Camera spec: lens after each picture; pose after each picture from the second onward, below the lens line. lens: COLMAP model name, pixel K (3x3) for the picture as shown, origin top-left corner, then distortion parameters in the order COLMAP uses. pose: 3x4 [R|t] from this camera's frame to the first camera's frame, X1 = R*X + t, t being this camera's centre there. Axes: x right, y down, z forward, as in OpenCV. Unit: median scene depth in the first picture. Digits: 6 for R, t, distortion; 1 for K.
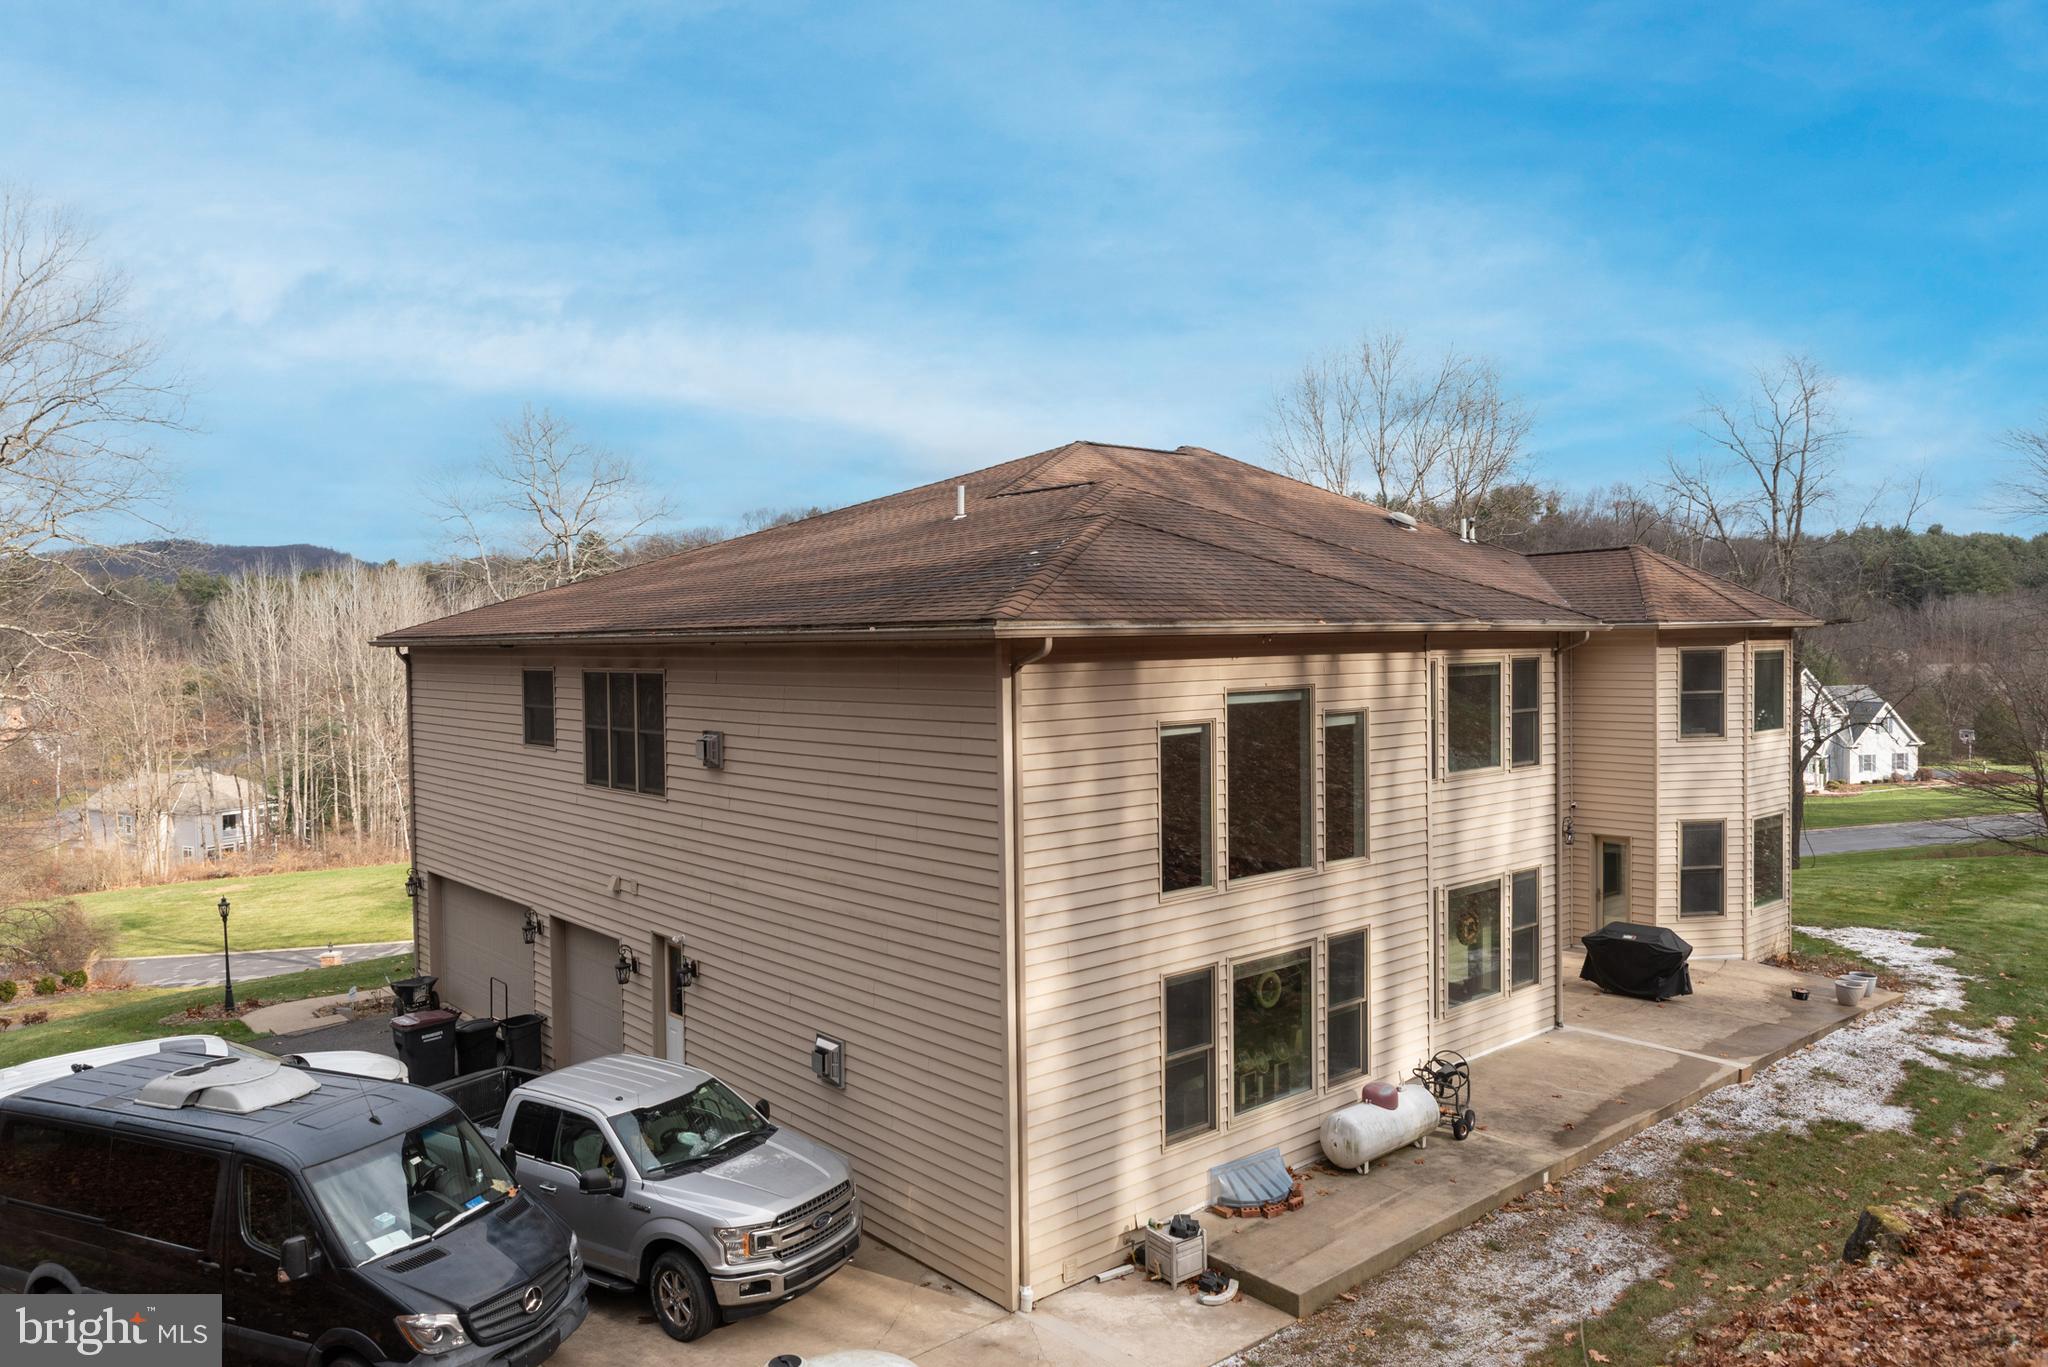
lens RADIAL K [[1390.5, 0, 1026.7], [0, 1390.5, 690.1], [0, 0, 1]] dist [-0.003562, -0.000338]
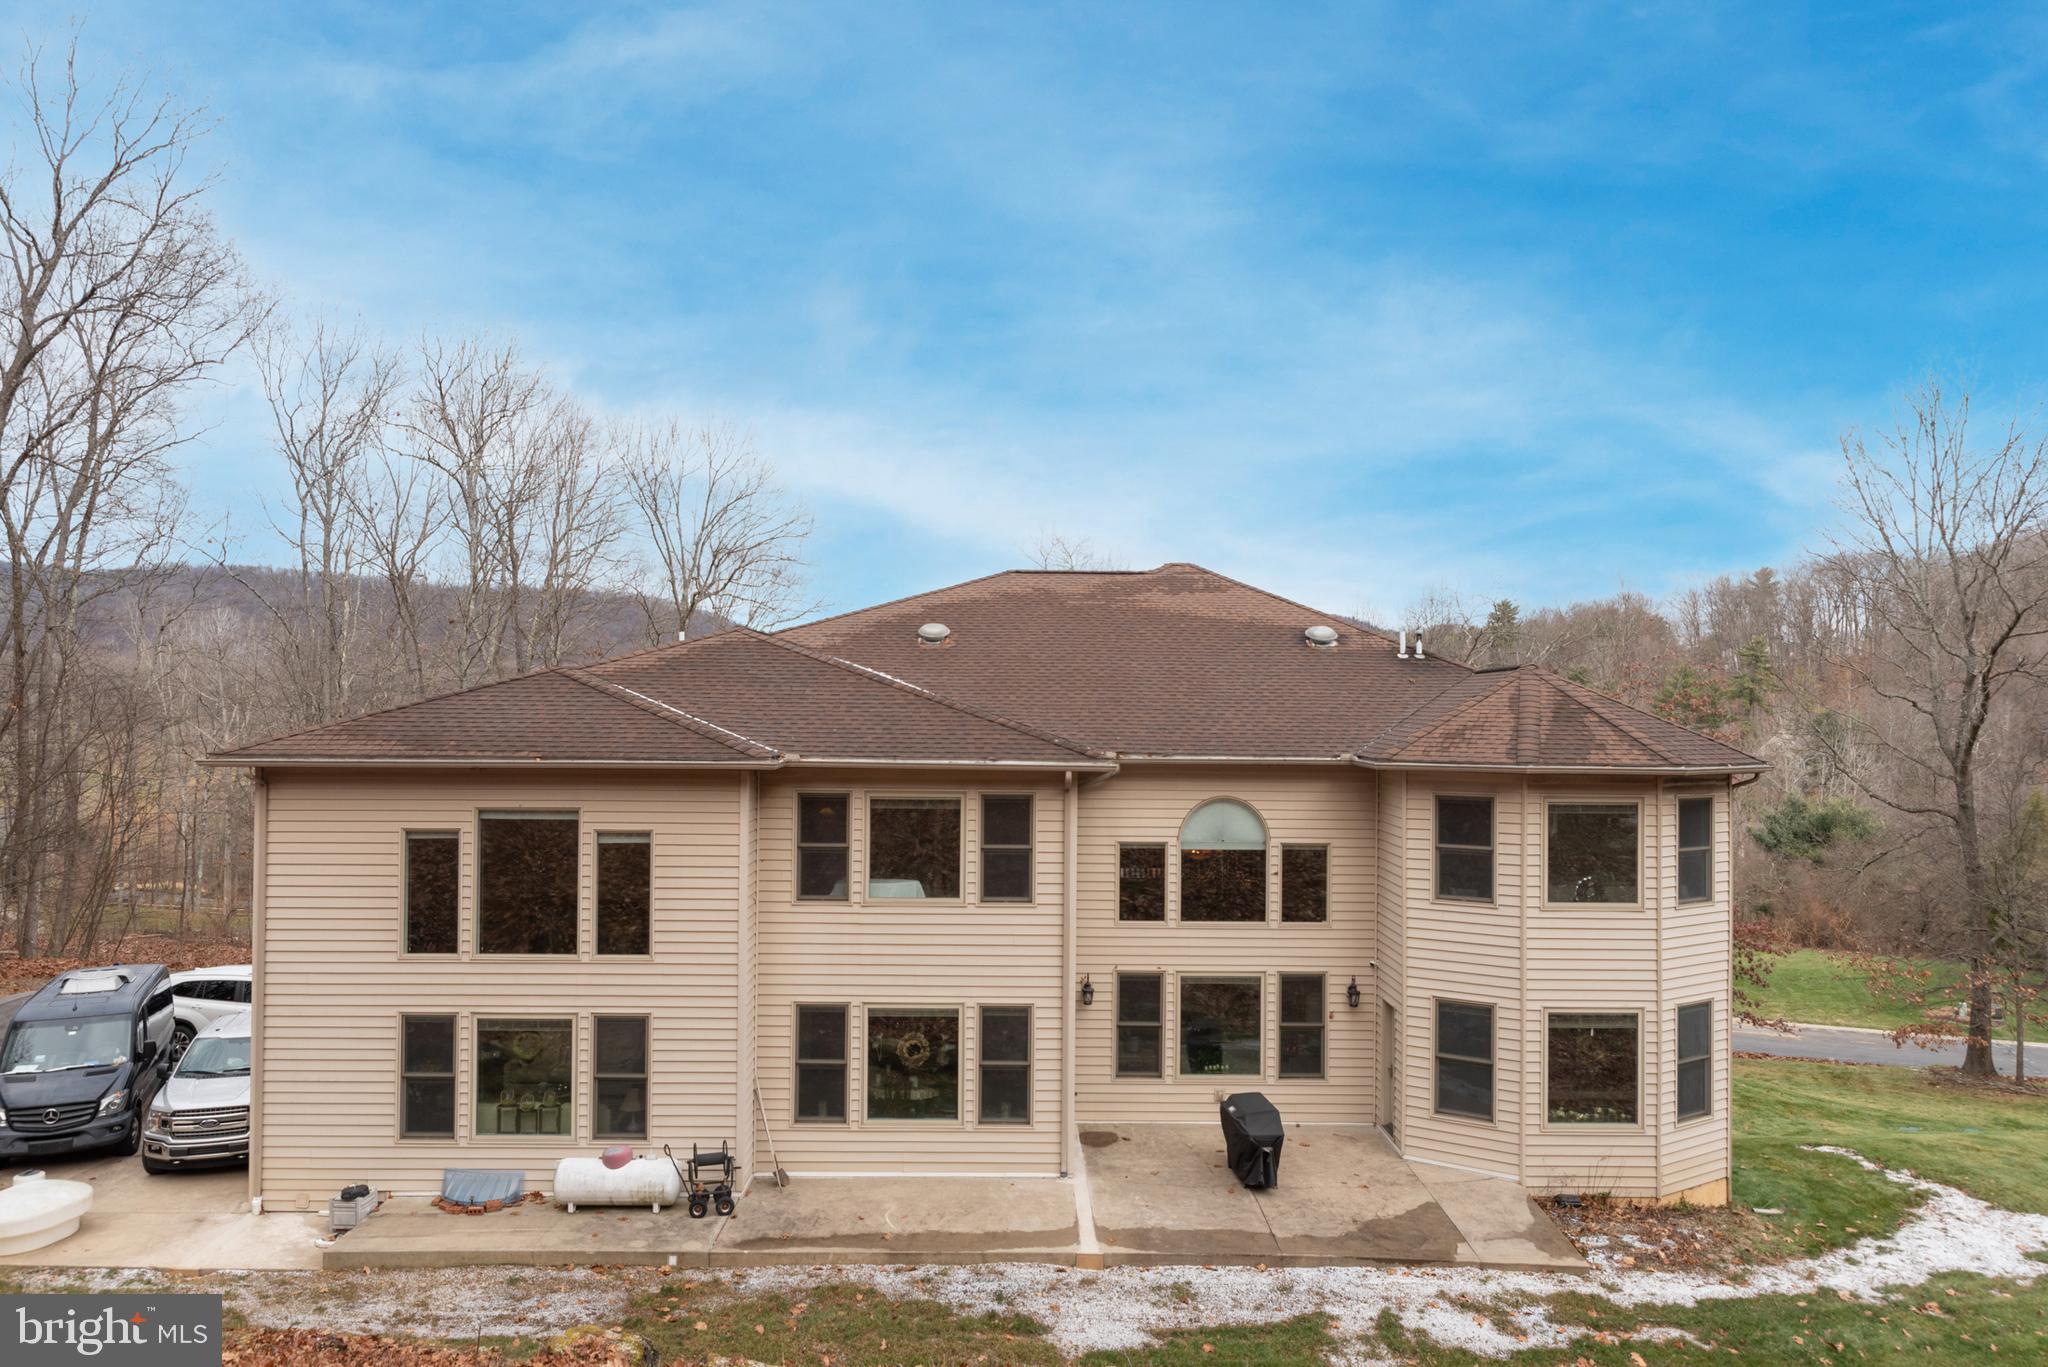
lens RADIAL K [[1390.5, 0, 1030.4], [0, 1390.5, 681.5], [0, 0, 1]] dist [-0.003562, -0.000338]
pose [[0.765213, 0.017647, -0.643535, 1.256562], [-0.044259, 0.998701, -0.025241, -0.099765], [0.642254, 0.047797, 0.765001, 0.285493]]
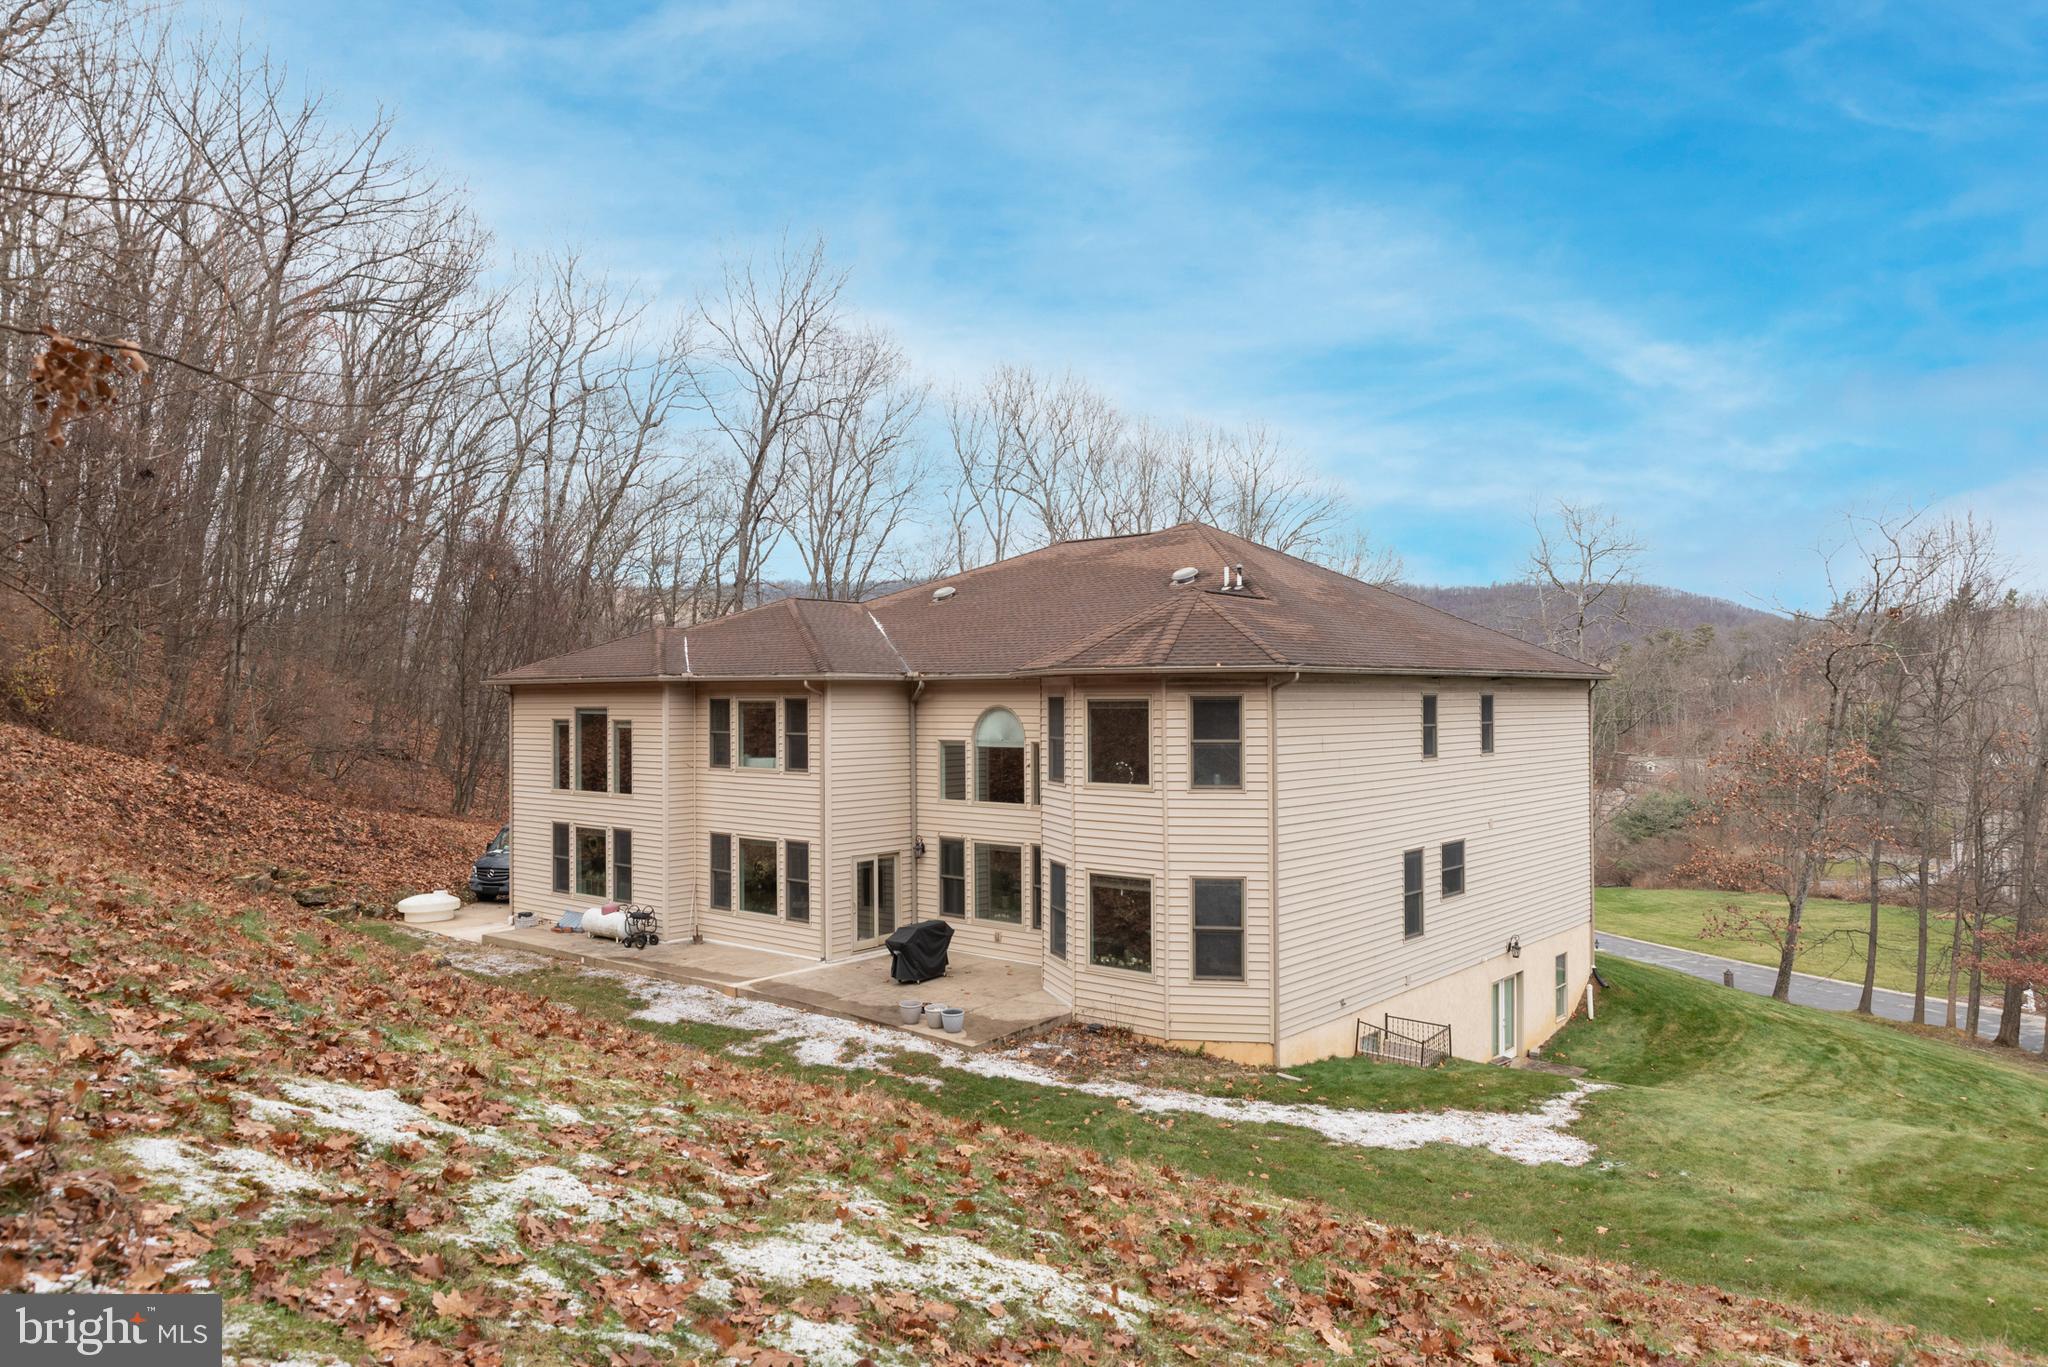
lens RADIAL K [[1390.5, 0, 1025.5], [0, 1390.5, 690.9], [0, 0, 1]] dist [-0.003562, -0.000338]
pose [[0.147571, 0.011364, -0.988986, 2.291647], [-0.031140, 0.999492, 0.006839, -0.061010], [0.988561, 0.029788, 0.147850, 1.249238]]
